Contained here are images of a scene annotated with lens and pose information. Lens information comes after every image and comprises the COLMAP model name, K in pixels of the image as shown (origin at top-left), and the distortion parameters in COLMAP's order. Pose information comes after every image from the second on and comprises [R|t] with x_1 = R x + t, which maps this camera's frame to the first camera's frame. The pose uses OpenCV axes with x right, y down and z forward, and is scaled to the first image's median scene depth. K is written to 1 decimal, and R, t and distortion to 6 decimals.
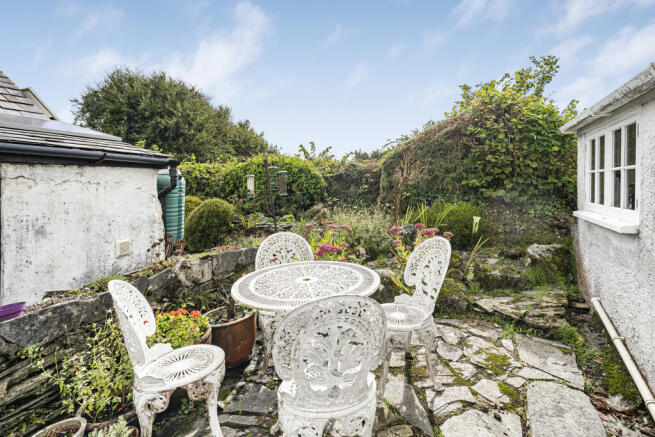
lens RADIAL K [[357.0, 0, 326.7], [0, 357.0, 221.9], [0, 0, 1]] dist [0.000244, -0.000393]
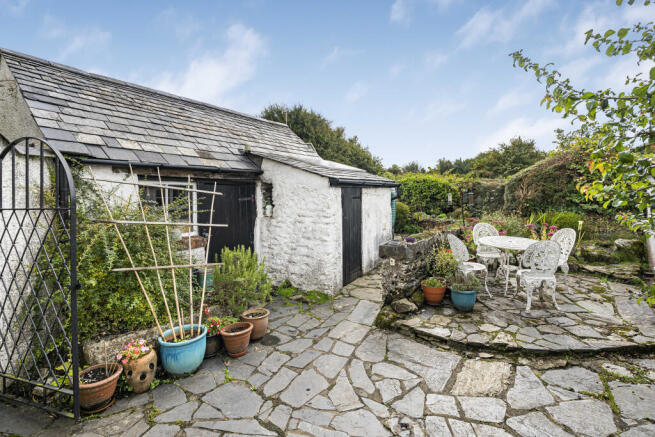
lens RADIAL K [[308.8, 0, 333.2], [0, 308.8, 195.2], [0, 0, 1]] dist [-0.022523, 0.000252]
pose [[0.970920, 0.028229, -0.237735, -0.369776], [-0.046150, 0.996468, -0.070156, 0.018585], [0.234914, 0.079088, 0.968793, -0.667626]]
